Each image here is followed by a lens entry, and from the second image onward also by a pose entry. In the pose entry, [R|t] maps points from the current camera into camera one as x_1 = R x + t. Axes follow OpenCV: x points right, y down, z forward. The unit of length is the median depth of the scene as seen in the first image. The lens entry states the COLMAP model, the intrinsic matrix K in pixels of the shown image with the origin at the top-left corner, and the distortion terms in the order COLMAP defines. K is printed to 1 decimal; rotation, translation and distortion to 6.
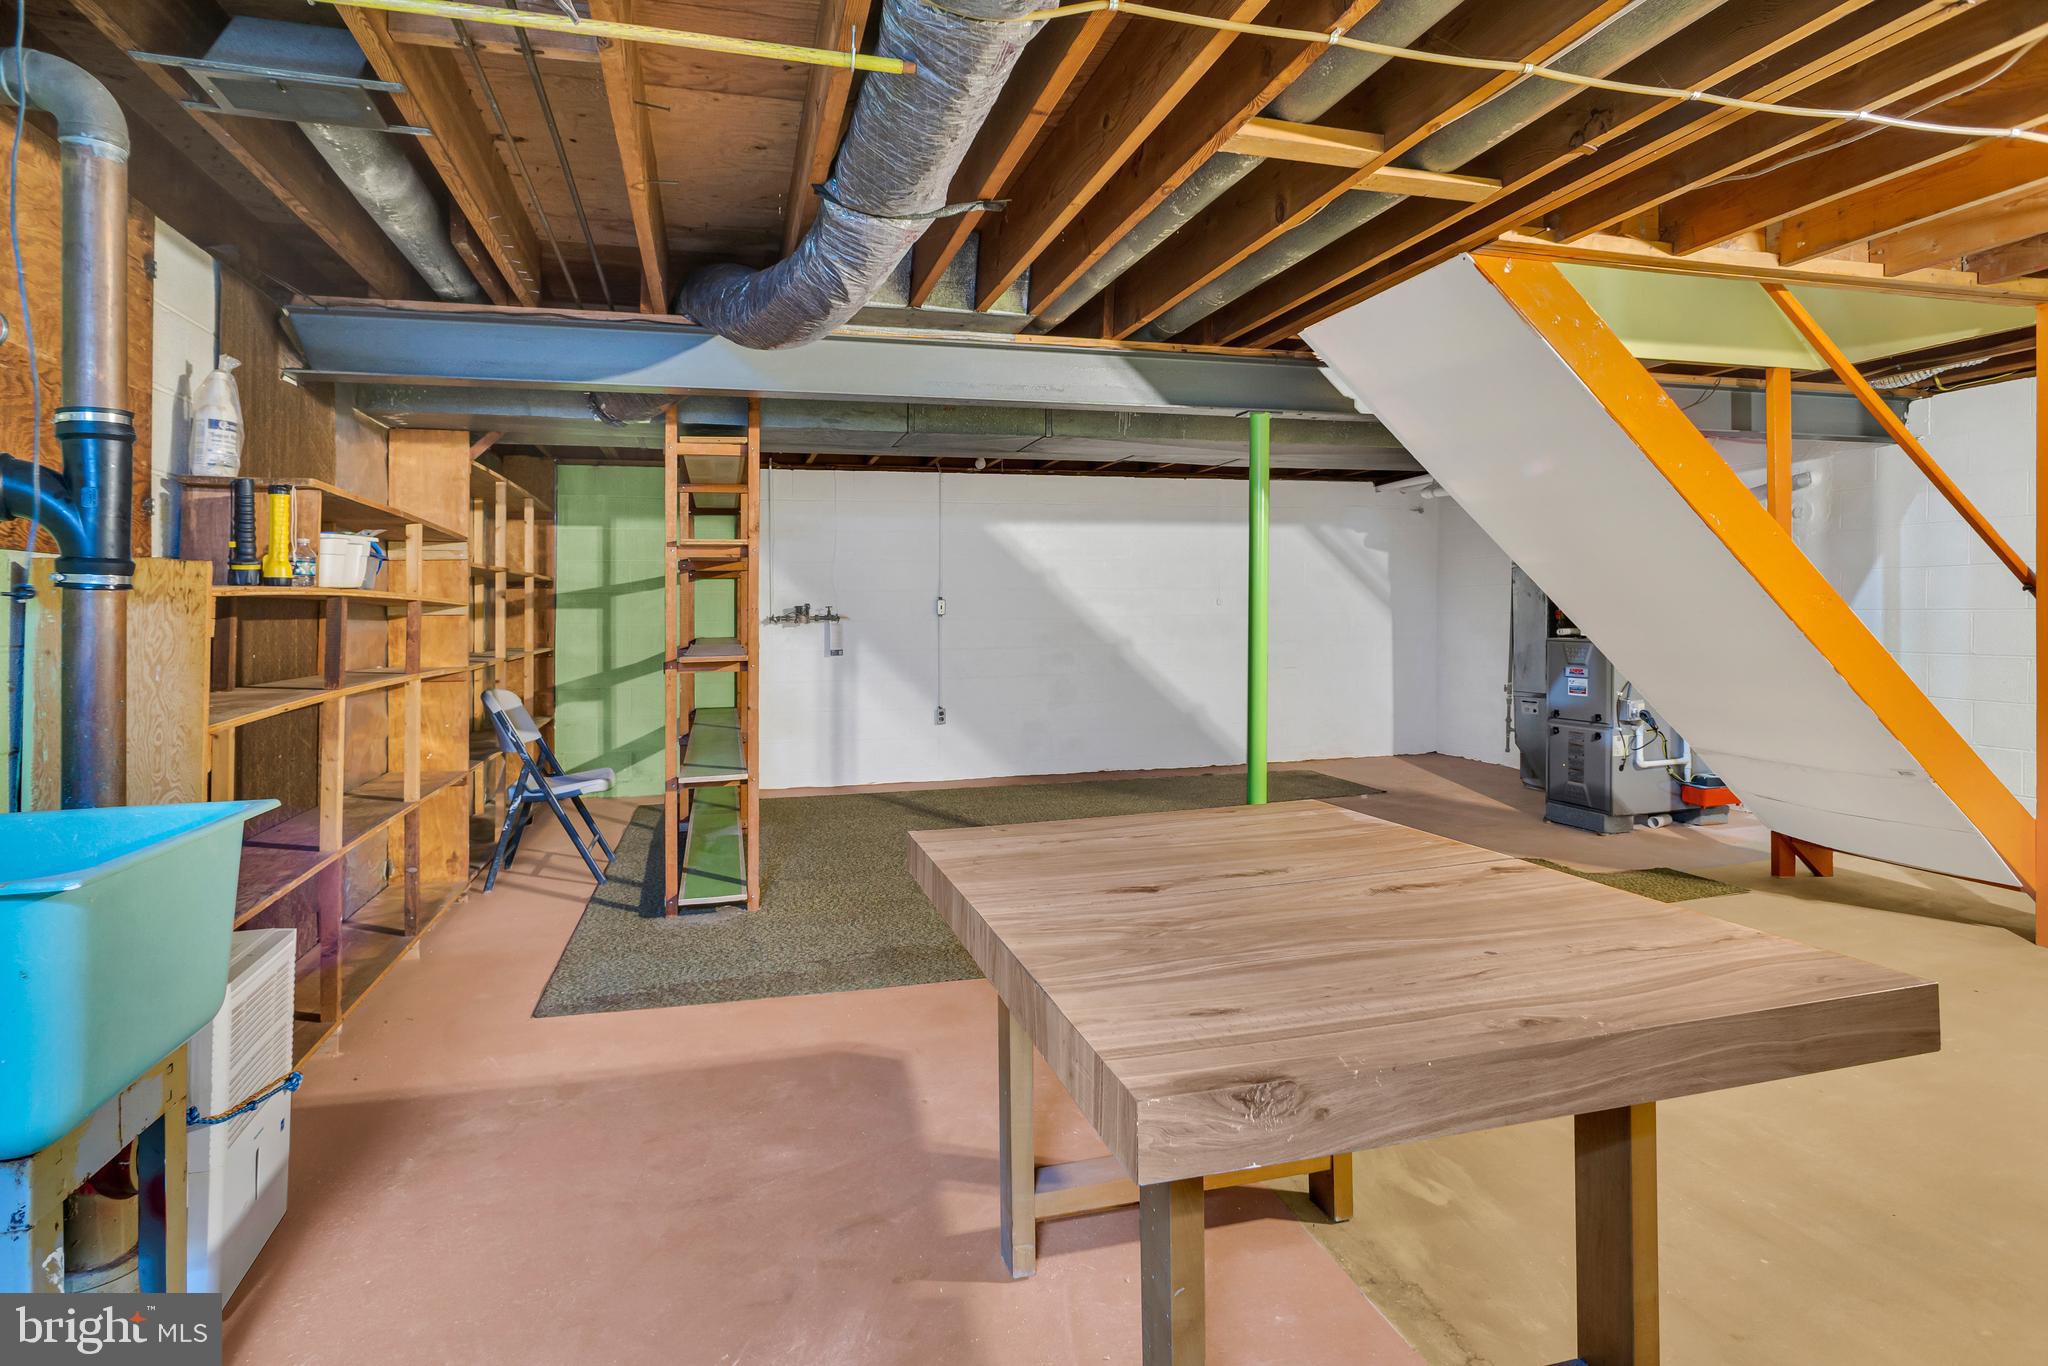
lens RADIAL K [[1077.8, 0, 1028.4], [0, 1077.8, 638.9], [0, 0, 1]] dist [0.000930, 0.000065]
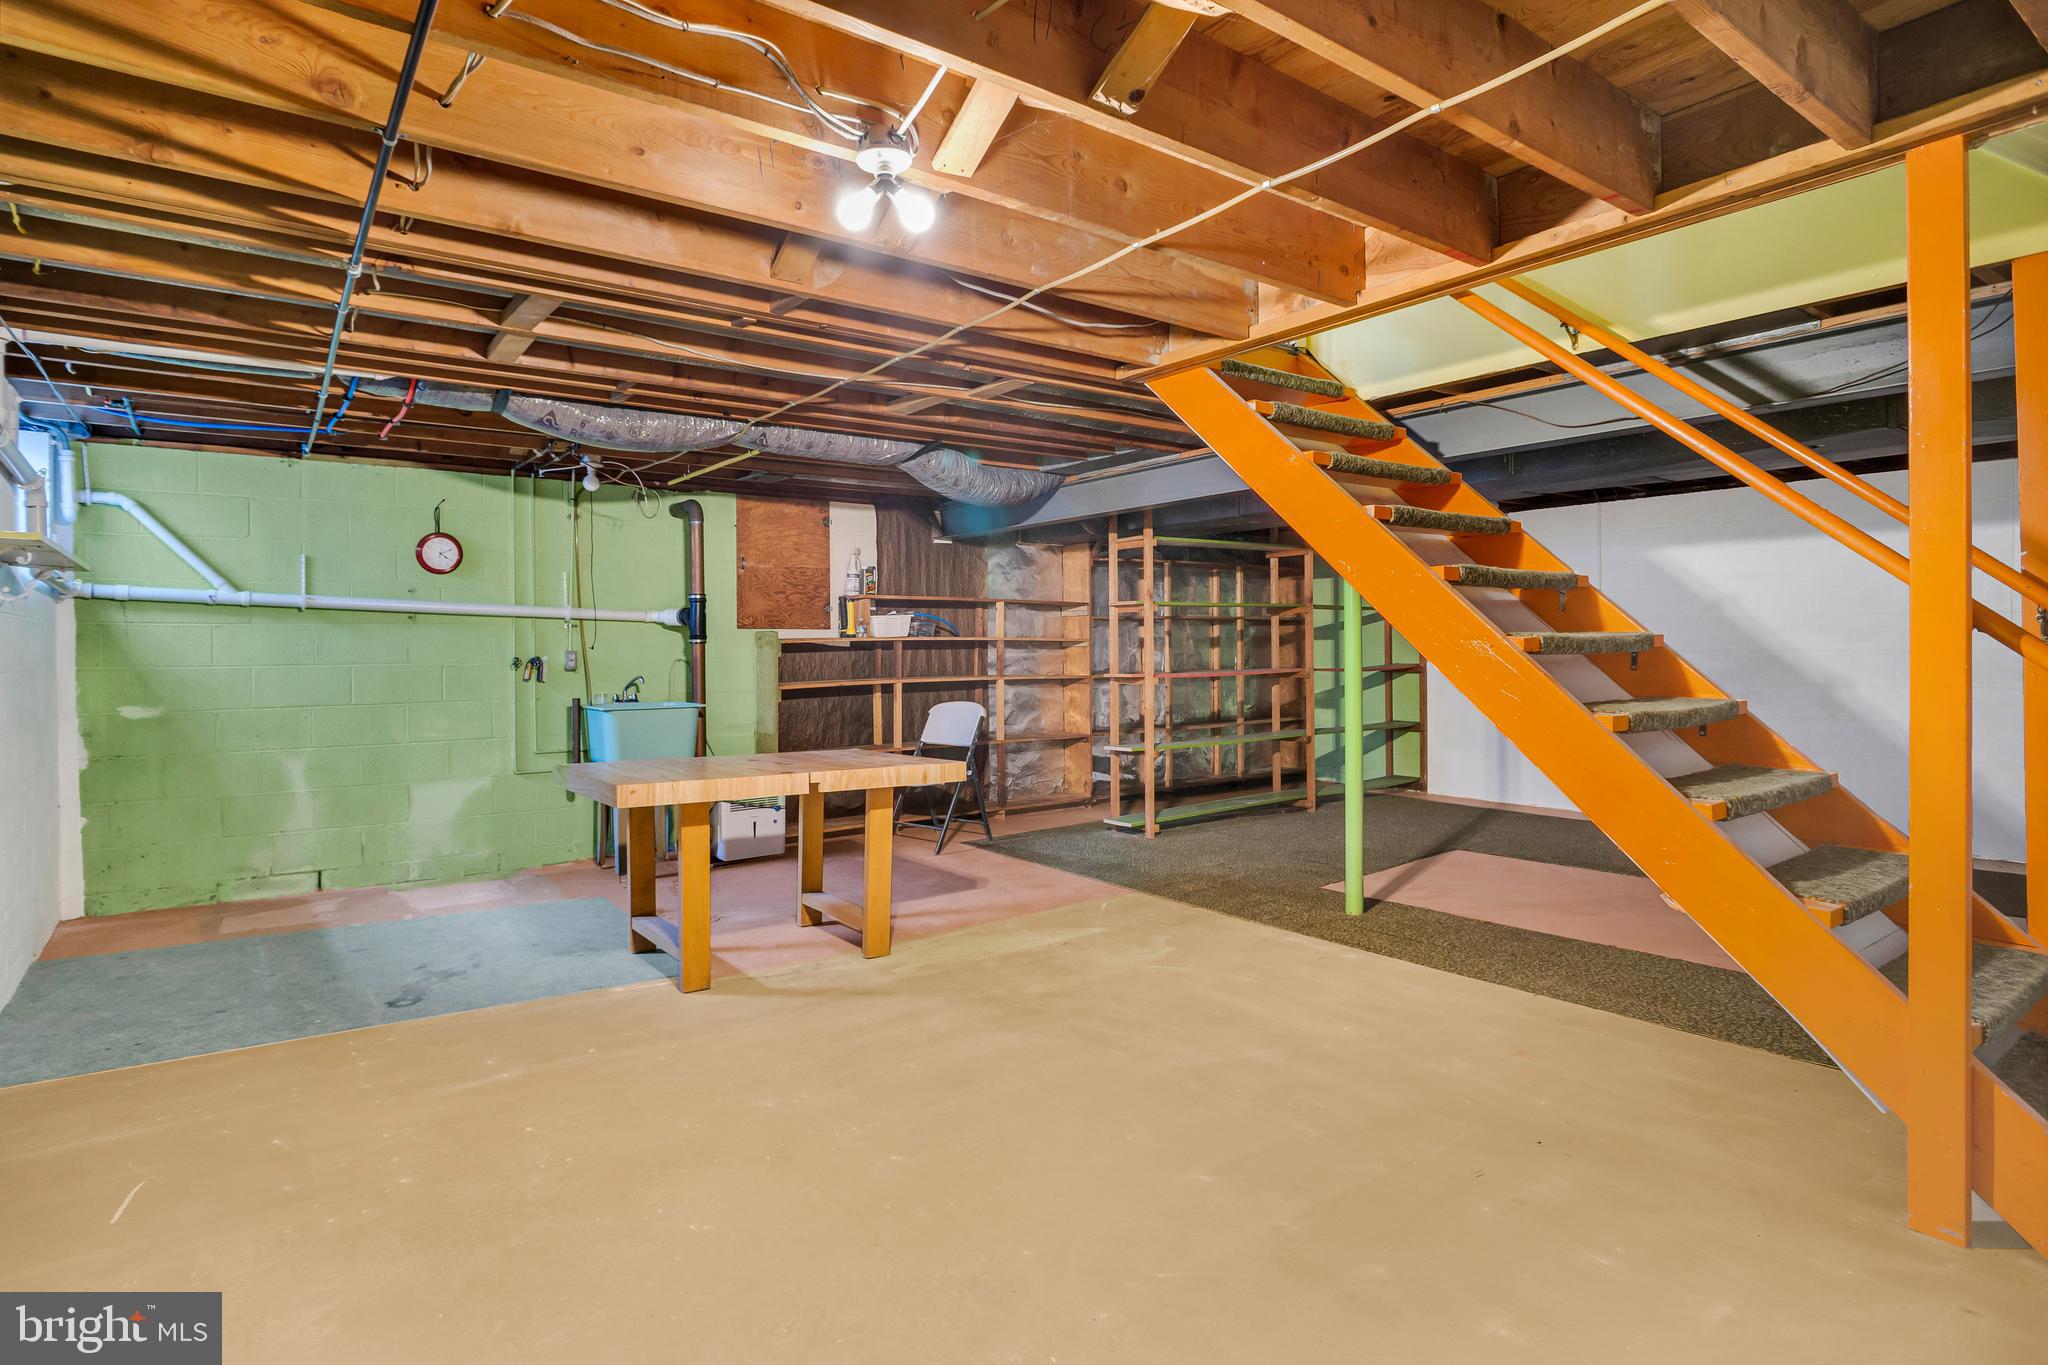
lens RADIAL K [[1077.8, 0, 1028.4], [0, 1077.8, 638.4], [0, 0, 1]] dist [0.000930, 0.000065]
pose [[0.348695, 0.001440, -0.937235, 1.149575], [-0.018359, 0.999817, -0.005295, -0.023642], [0.937056, 0.019053, 0.348658, 0.292592]]
